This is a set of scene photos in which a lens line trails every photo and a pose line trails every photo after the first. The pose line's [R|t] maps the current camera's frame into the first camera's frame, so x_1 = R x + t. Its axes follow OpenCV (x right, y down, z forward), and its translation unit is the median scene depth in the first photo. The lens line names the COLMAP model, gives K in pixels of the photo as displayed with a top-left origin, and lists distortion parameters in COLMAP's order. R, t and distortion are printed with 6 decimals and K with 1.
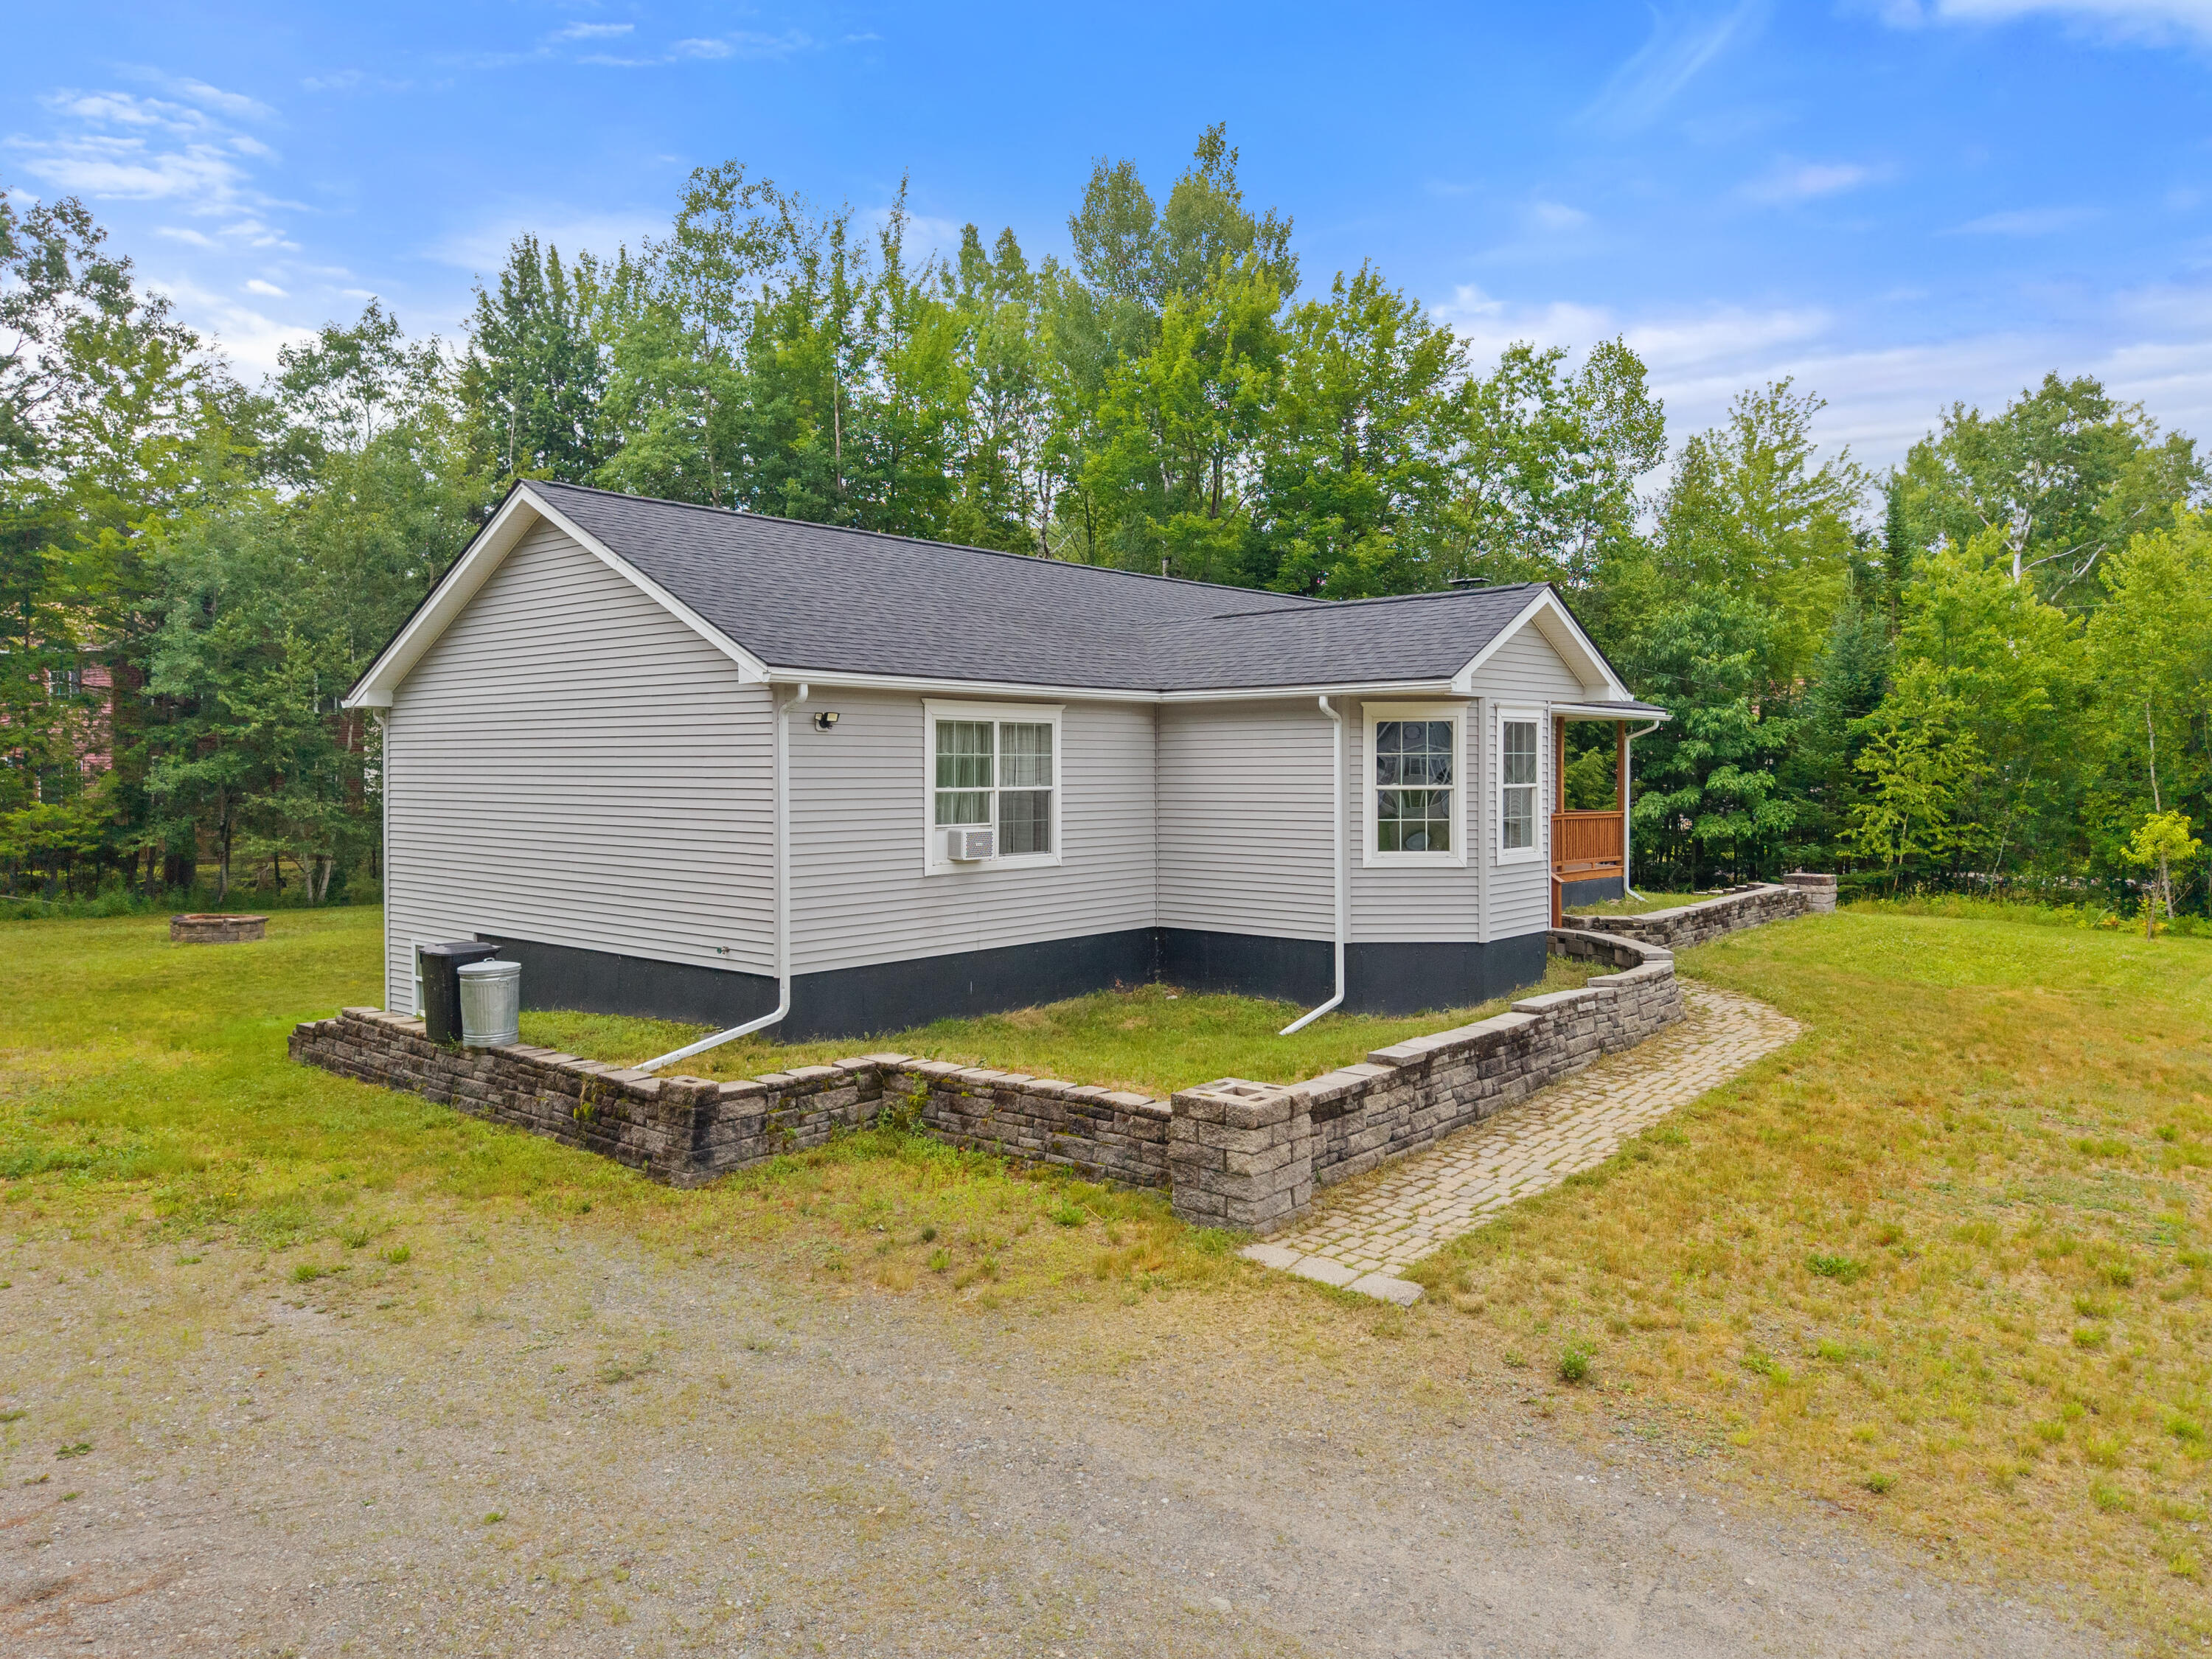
lens RADIAL K [[1514.0, 0, 1107.7], [0, 1514.0, 789.8], [0, 0, 1]] dist [0.029519, -0.030759]
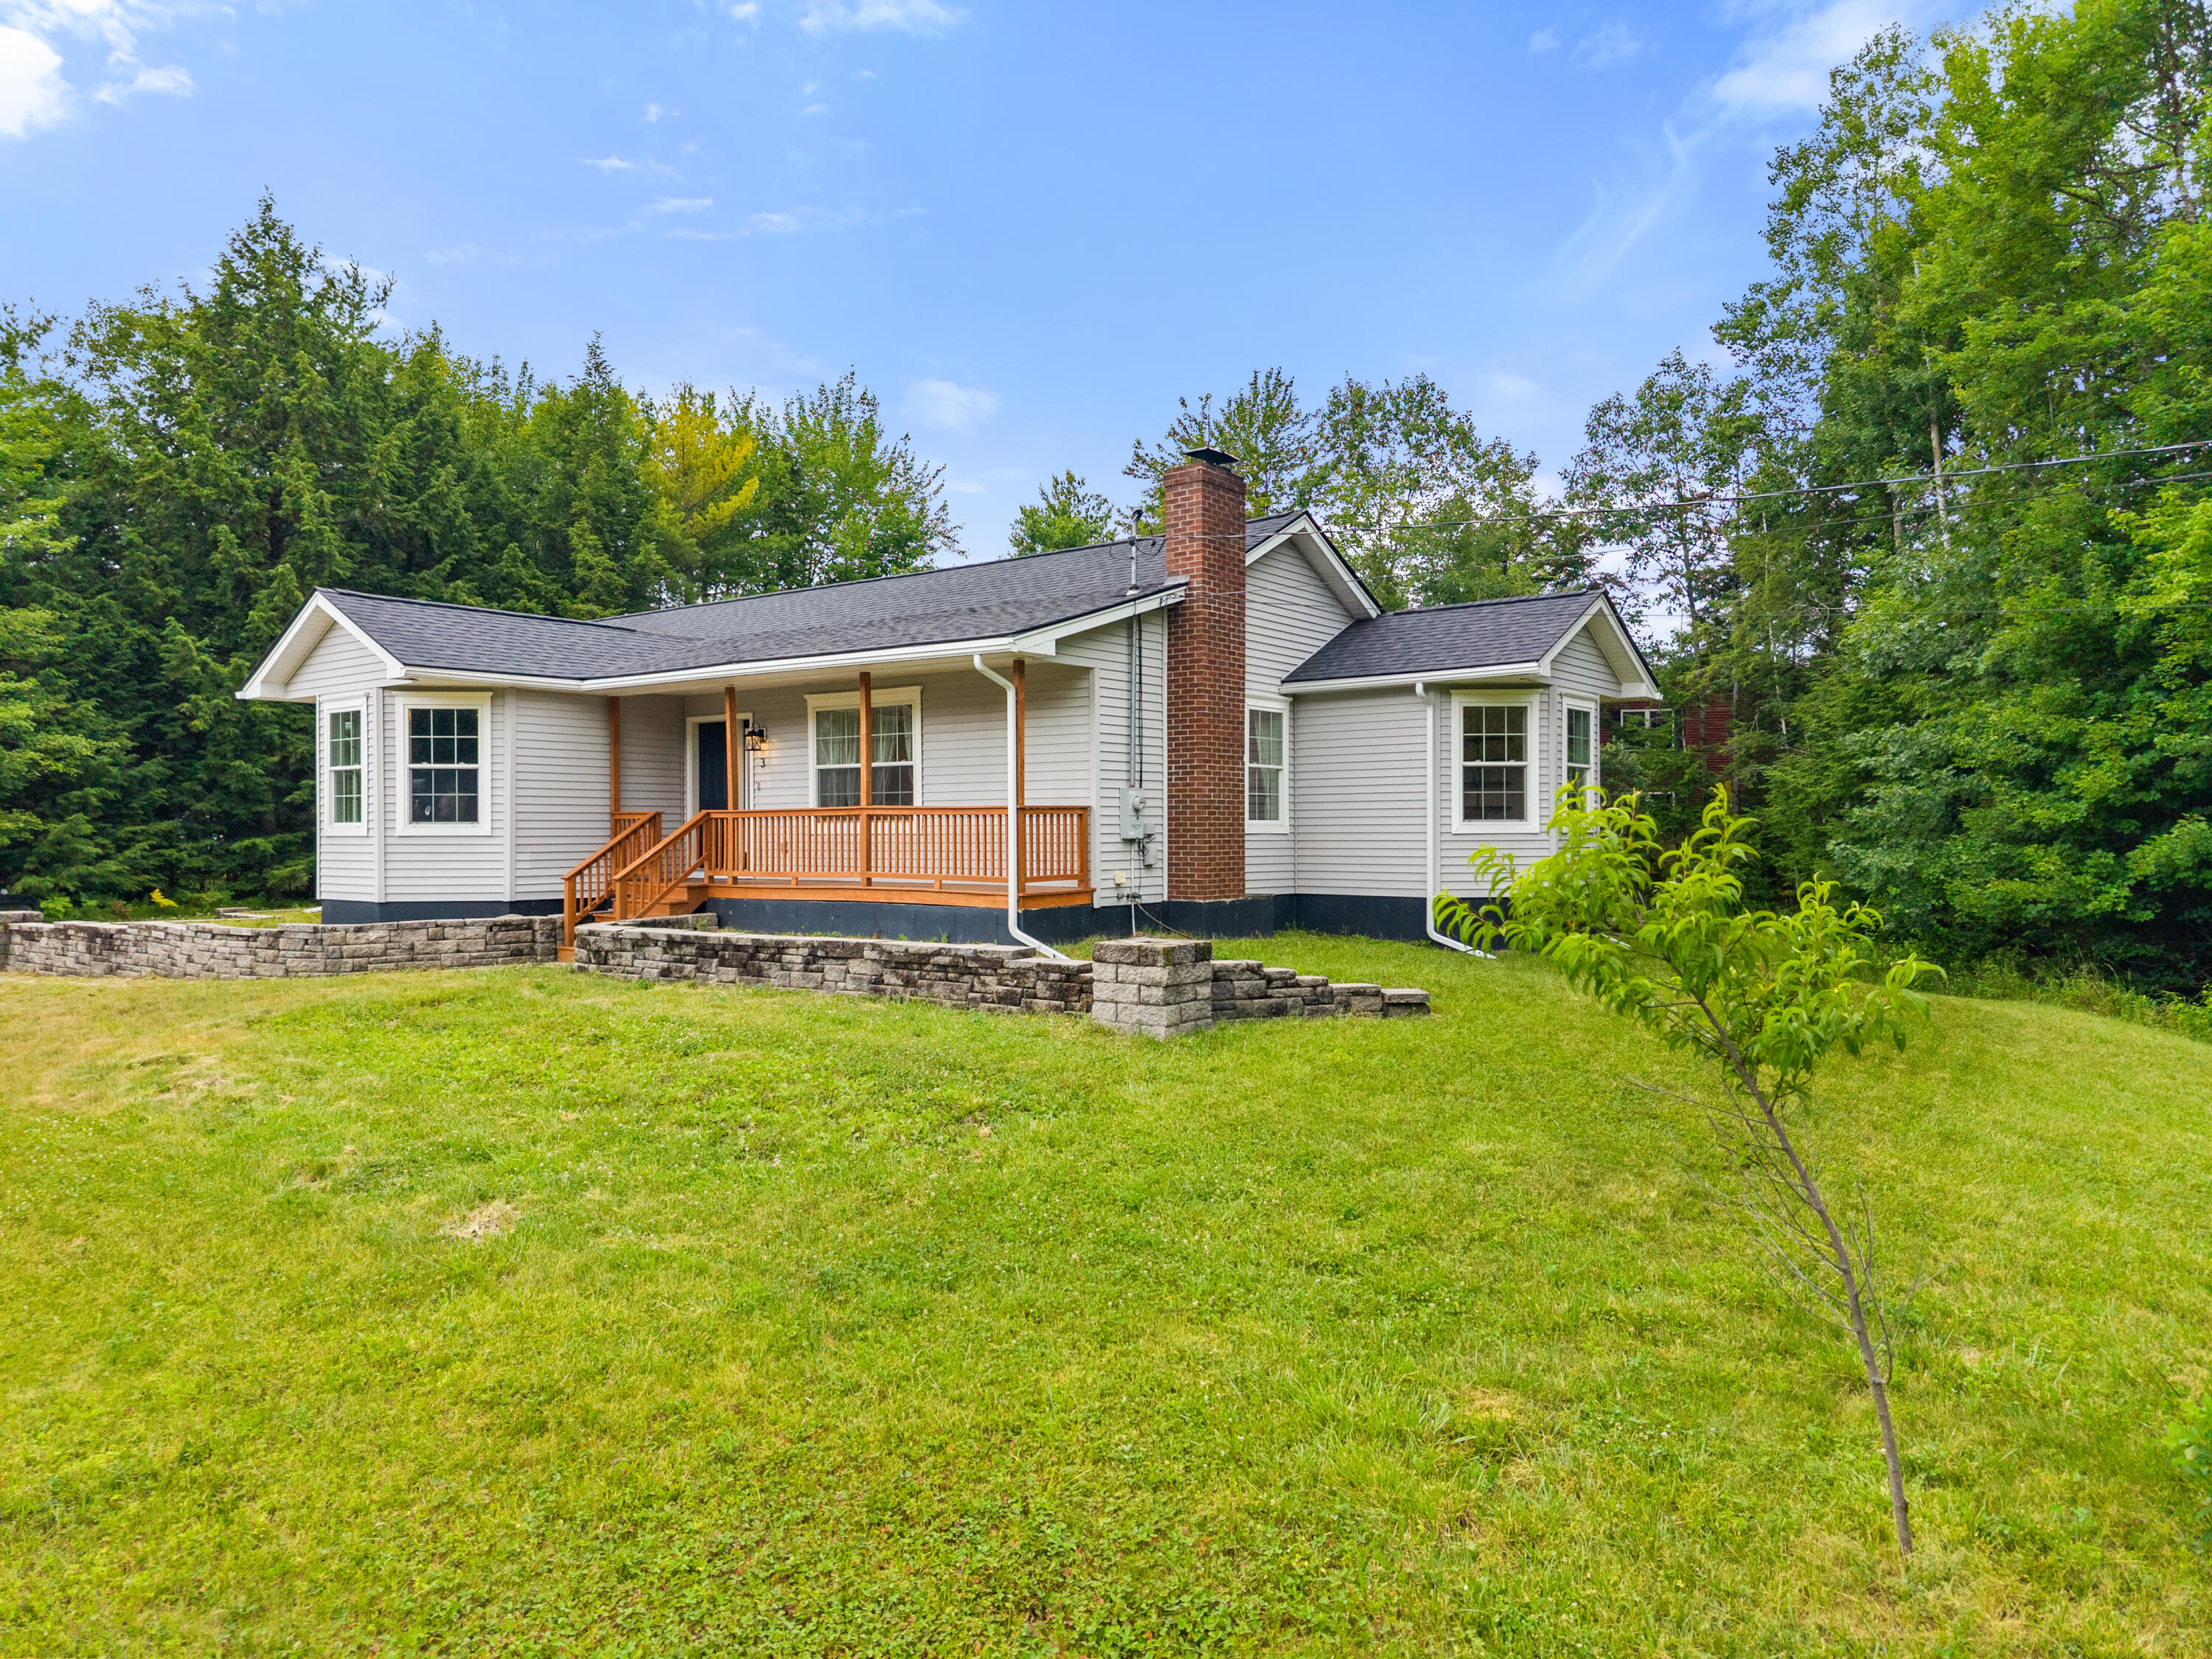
lens RADIAL K [[1499.5, 0, 1114.9], [0, 1499.5, 812.7], [0, 0, 1]] dist [-0.002257, -0.002526]
pose [[0.060356, -0.006615, -0.998155, 1.580430], [-0.013133, 0.999886, -0.007421, 0.035232], [0.998091, 0.013556, 0.060262, 1.667325]]
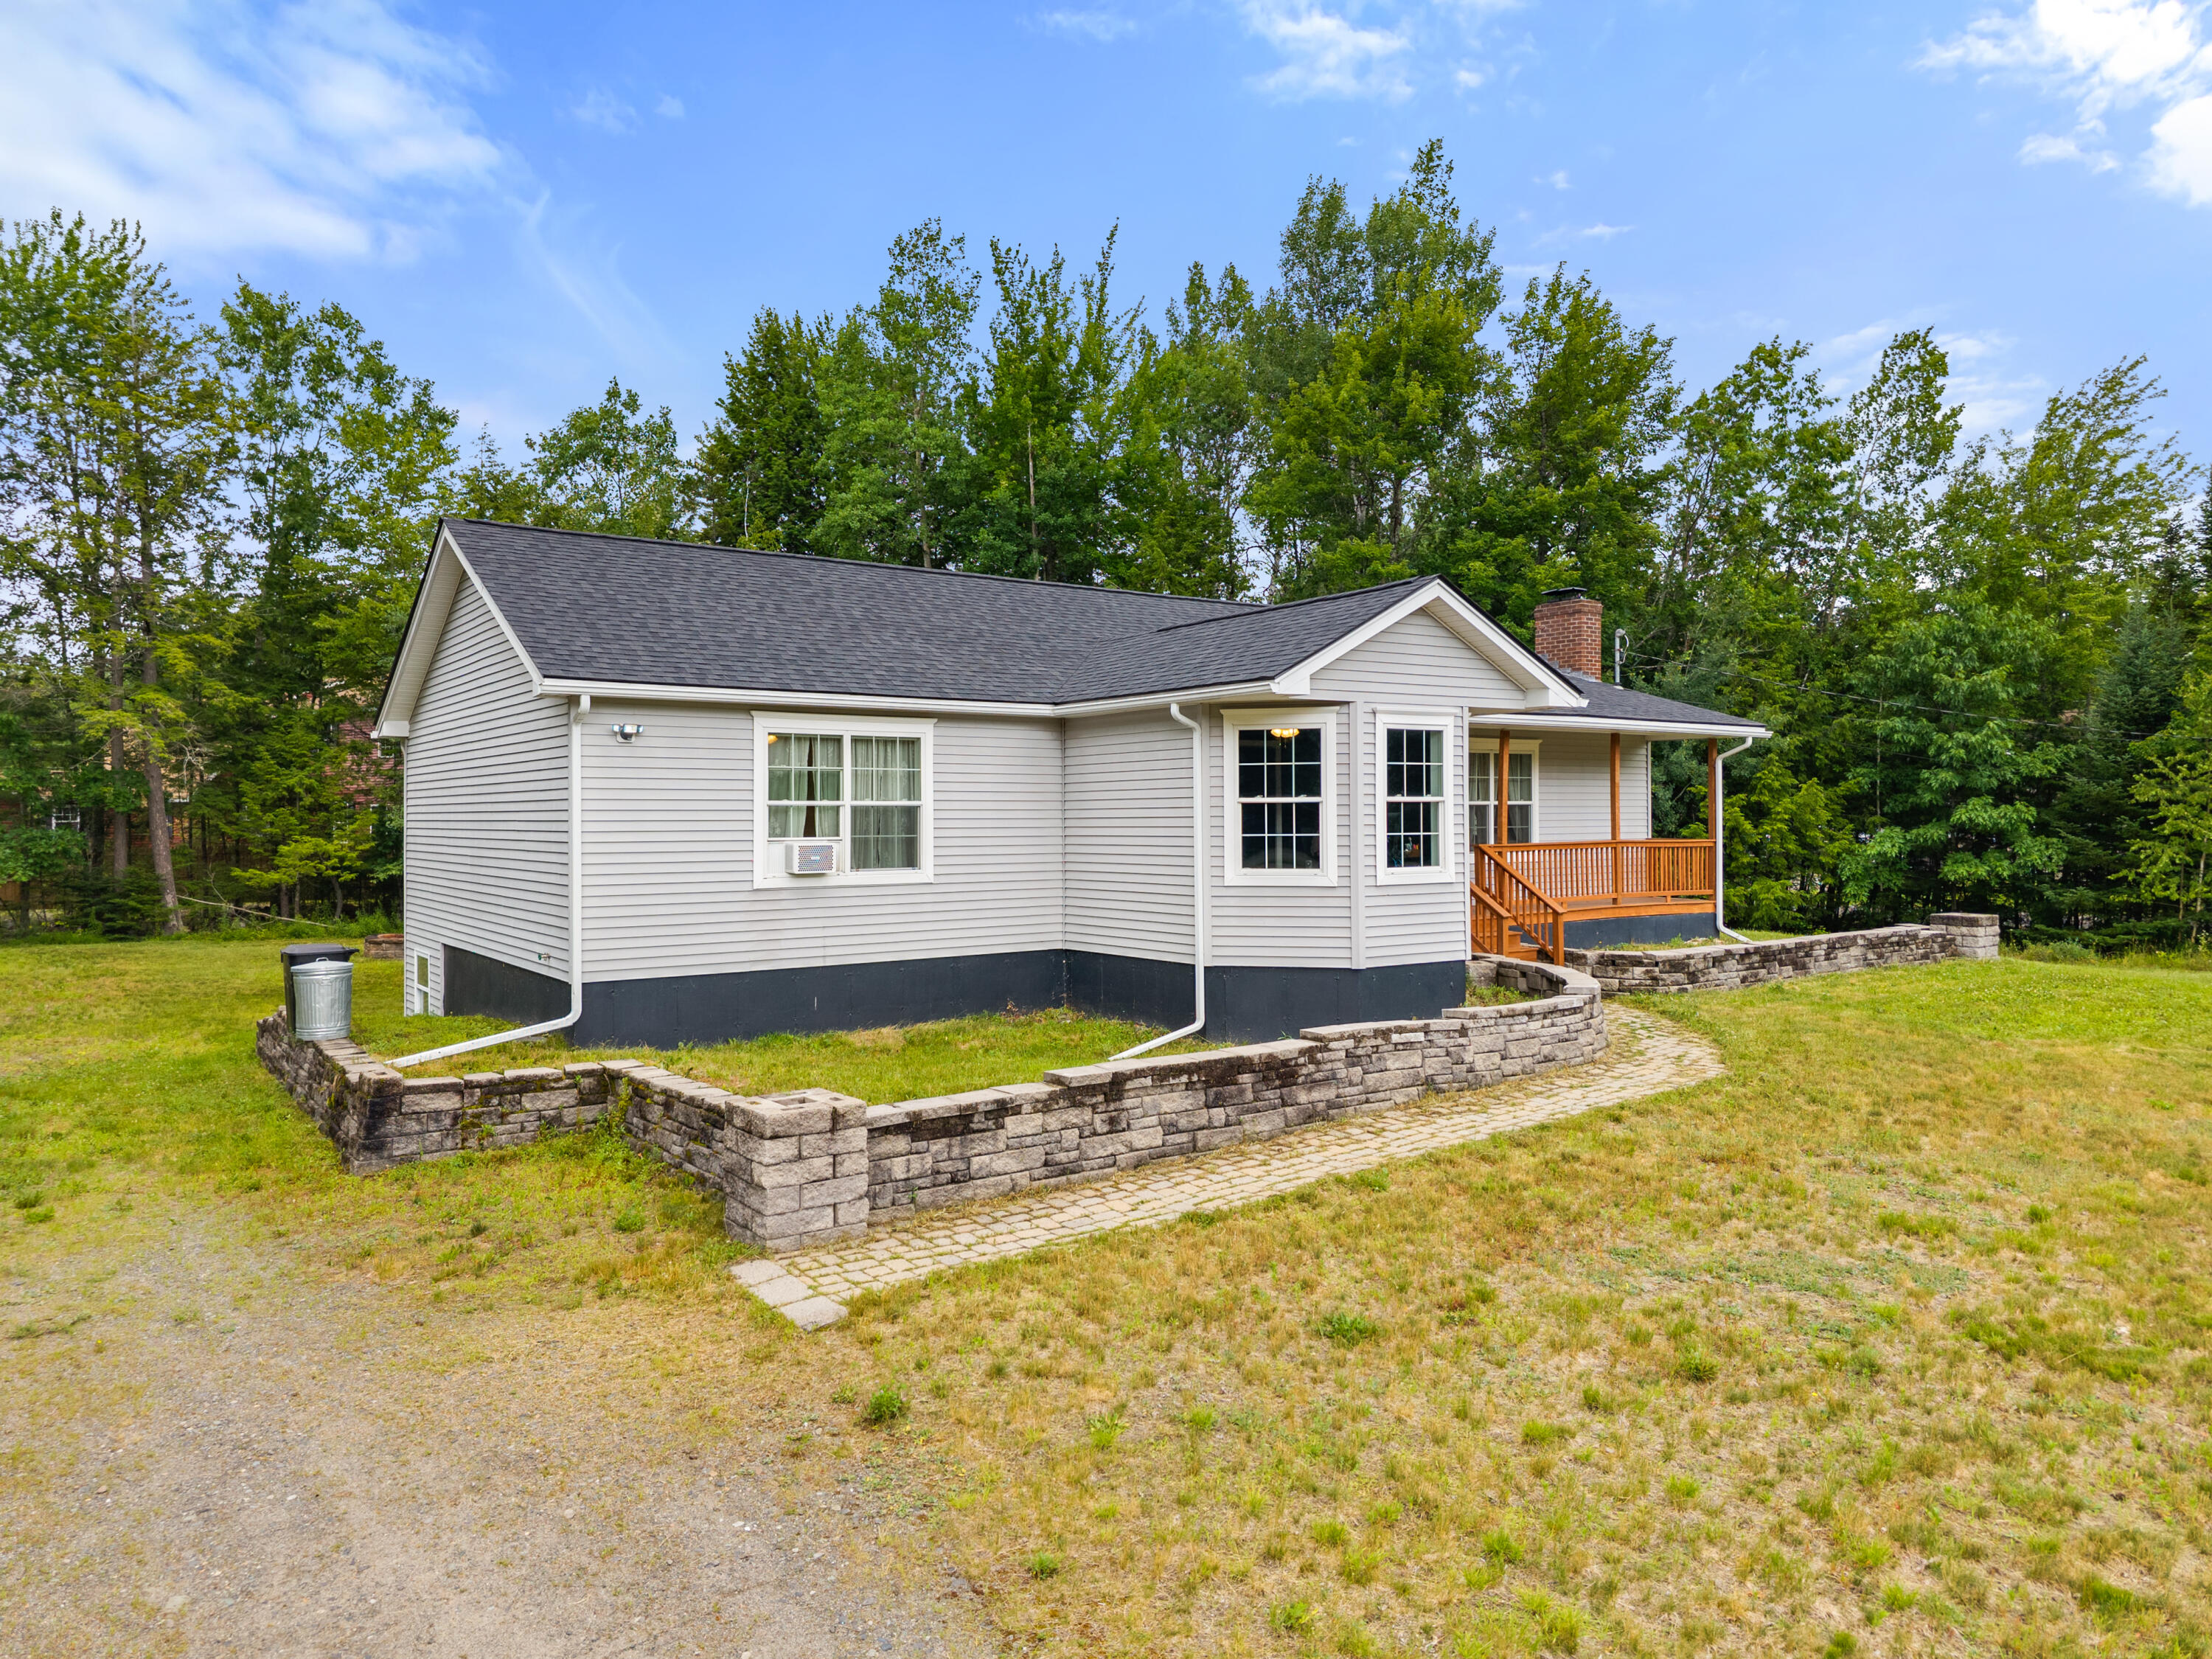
lens RADIAL K [[1494.8, 0, 1114.4], [0, 1494.8, 819.8], [0, 0, 1]] dist [0.078181, -0.130148]
pose [[0.971098, -0.003029, -0.238664, 0.344276], [-0.000364, 0.999900, -0.014171, 0.025001], [0.238683, 0.013848, 0.970999, 0.089077]]
